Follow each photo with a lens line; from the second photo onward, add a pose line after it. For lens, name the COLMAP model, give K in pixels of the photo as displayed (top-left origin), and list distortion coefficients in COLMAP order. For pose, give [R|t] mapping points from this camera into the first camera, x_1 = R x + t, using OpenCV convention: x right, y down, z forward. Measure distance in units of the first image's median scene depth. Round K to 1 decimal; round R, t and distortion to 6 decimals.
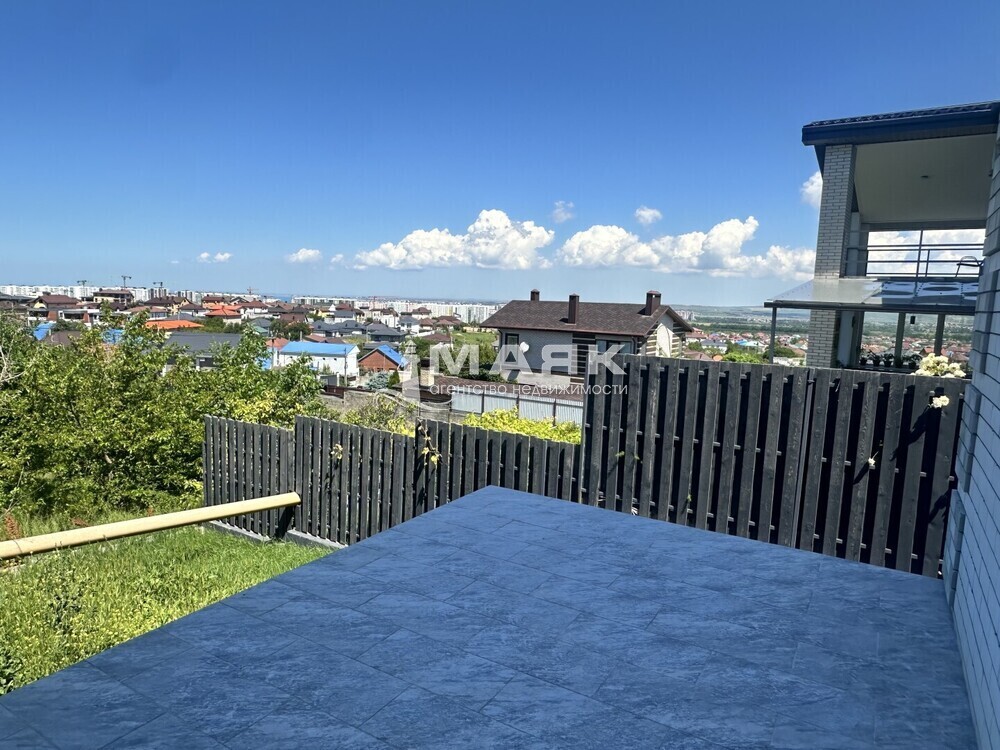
lens RADIAL K [[639.7, 0, 495.3], [0, 639.7, 380.3], [0, 0, 1]] dist [-0.007991, 0.003299]
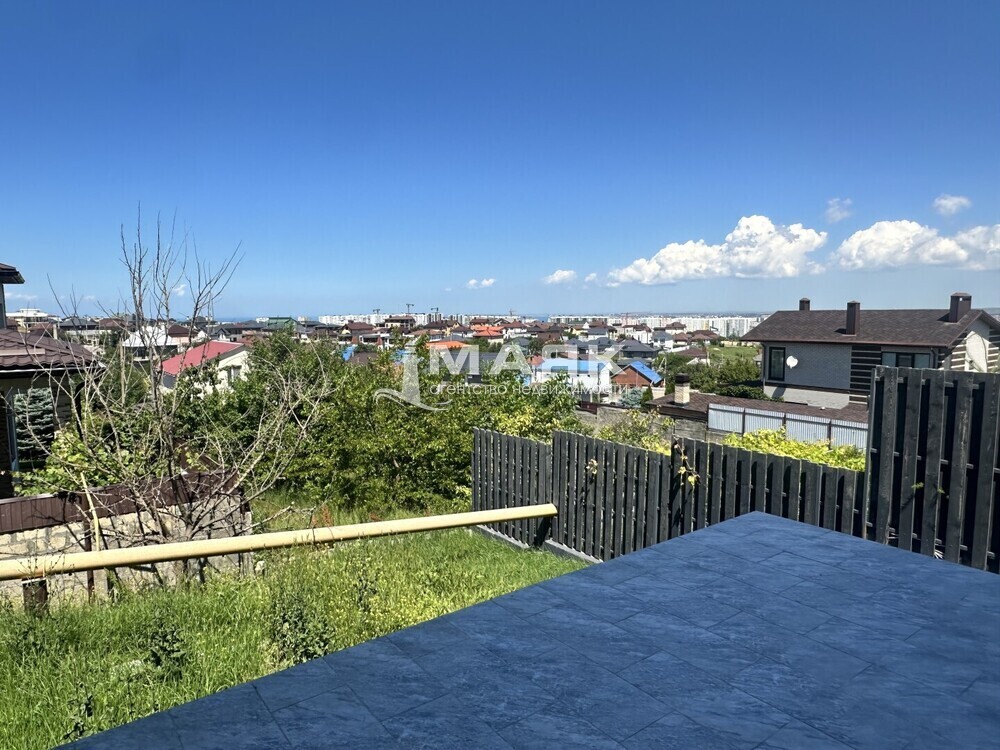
lens RADIAL K [[639.7, 0, 498.0], [0, 639.7, 377.5], [0, 0, 1]] dist [-0.007991, 0.003299]
pose [[0.926536, -0.003160, -0.376192, -0.002512], [-0.008143, 0.999562, -0.028451, -0.000323], [0.376117, 0.029425, 0.926105, -0.004048]]
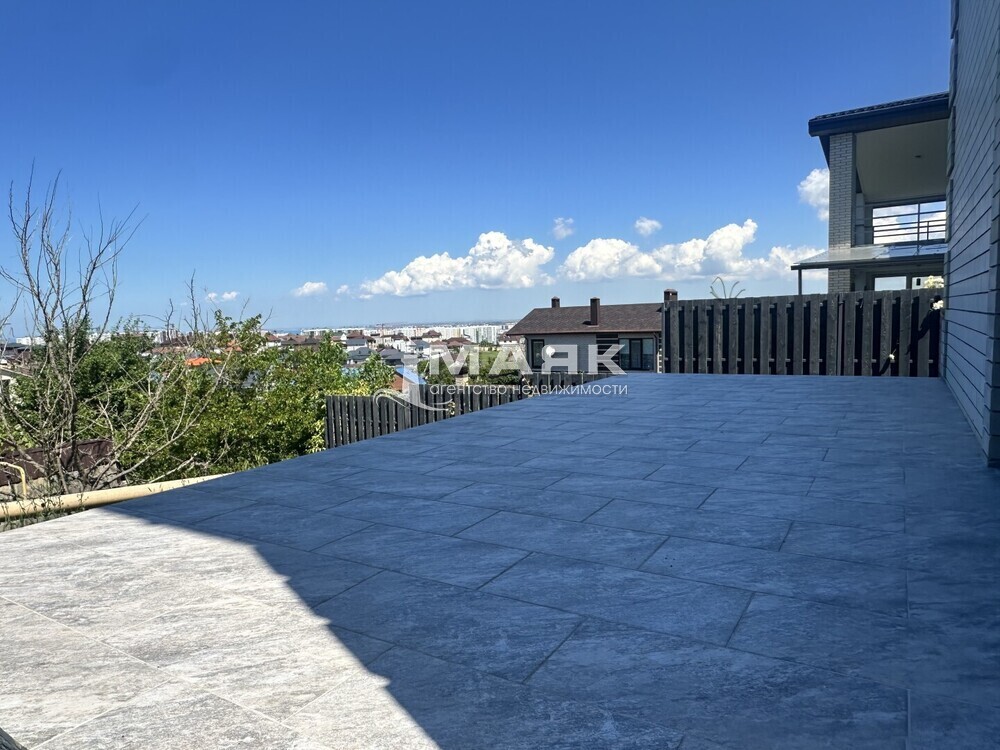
lens RADIAL K [[639.7, 0, 493.2], [0, 639.7, 379.8], [0, 0, 1]] dist [-0.007991, 0.003299]
pose [[0.997627, -0.066396, -0.018195, -0.130170], [0.065777, 0.997297, -0.032745, 0.094341], [0.020320, 0.031471, 0.999298, -0.205877]]
